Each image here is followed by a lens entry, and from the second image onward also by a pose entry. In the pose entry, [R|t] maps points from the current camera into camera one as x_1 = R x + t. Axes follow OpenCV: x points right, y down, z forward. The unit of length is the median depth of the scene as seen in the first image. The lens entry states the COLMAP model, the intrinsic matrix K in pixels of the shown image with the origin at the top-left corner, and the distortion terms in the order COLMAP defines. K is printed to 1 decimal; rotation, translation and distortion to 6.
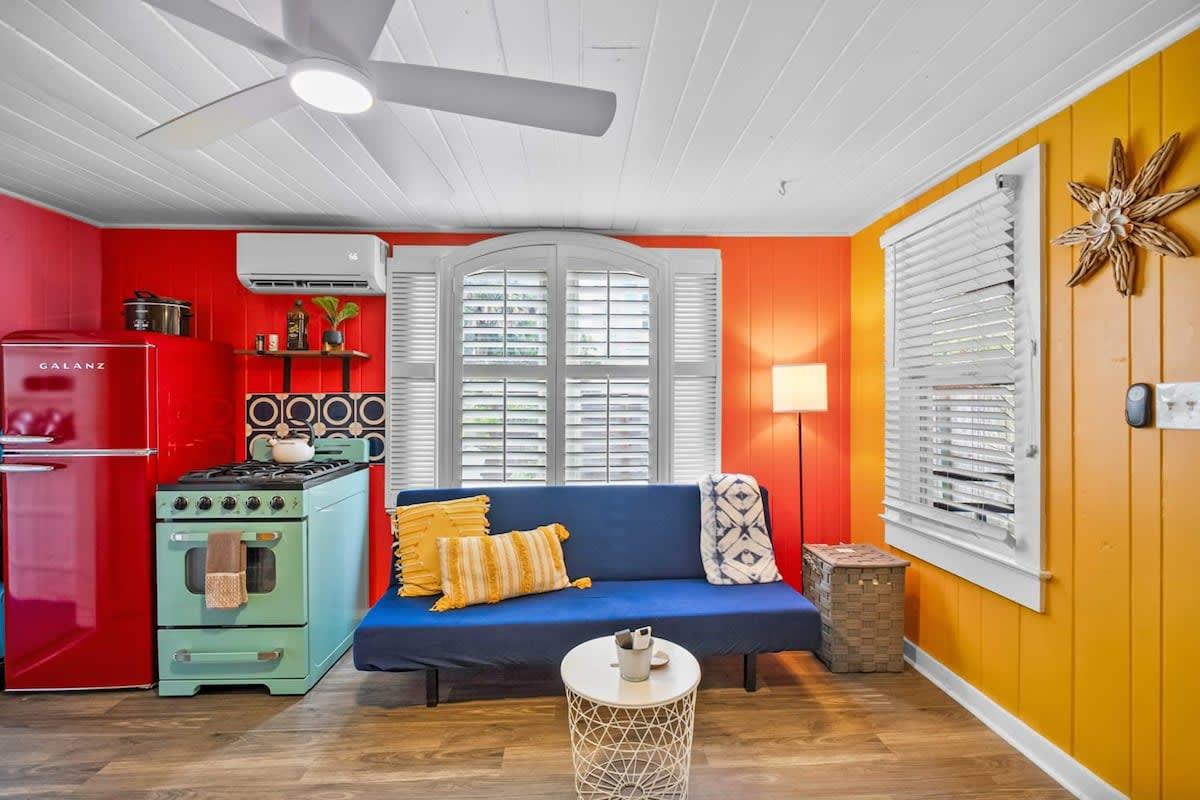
lens RADIAL K [[557.1, 0, 594.8], [0, 557.1, 401.7], [0, 0, 1]] dist [0.002007, 0.000071]
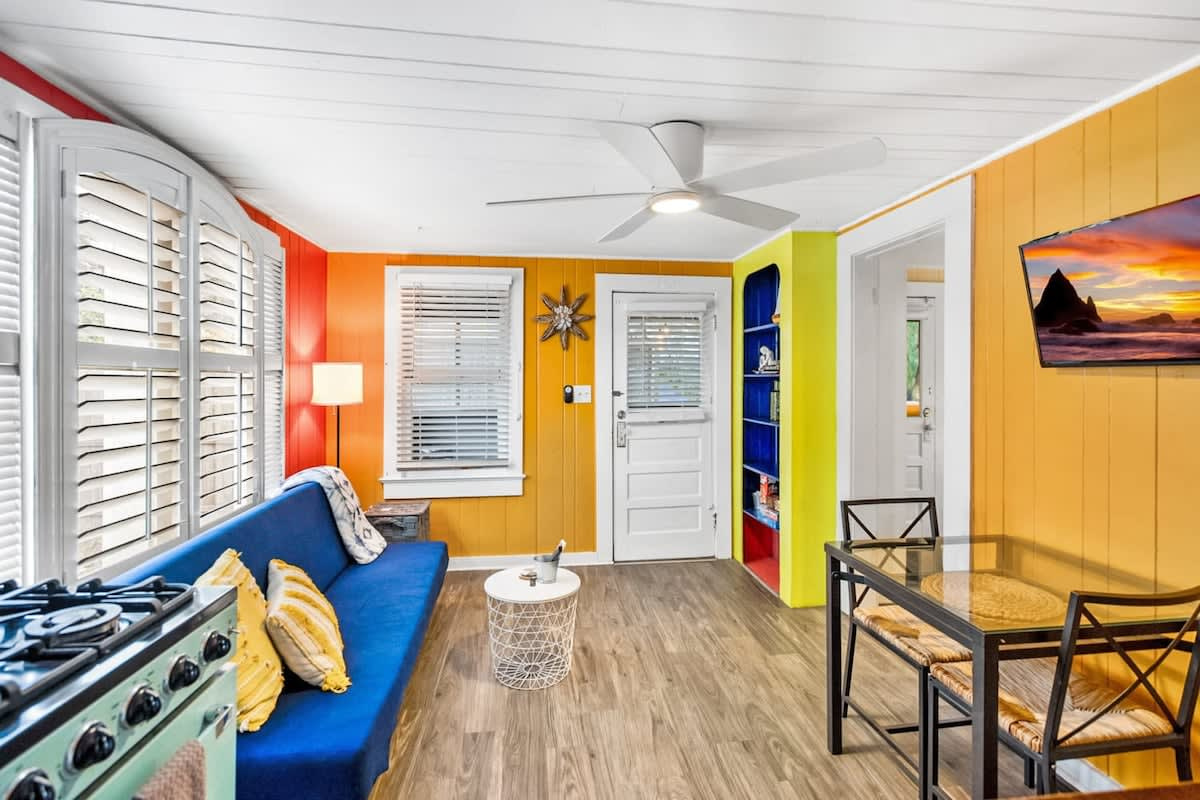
lens RADIAL K [[578.6, 0, 600.2], [0, 578.6, 382.9], [0, 0, 1]] dist [0.004784, 0.000946]
pose [[-0.089465, -0.005381, 0.995975, -1.340230], [-0.002571, 0.999983, 0.005171, -0.049018], [-0.995987, -0.002098, -0.089477, 0.892866]]
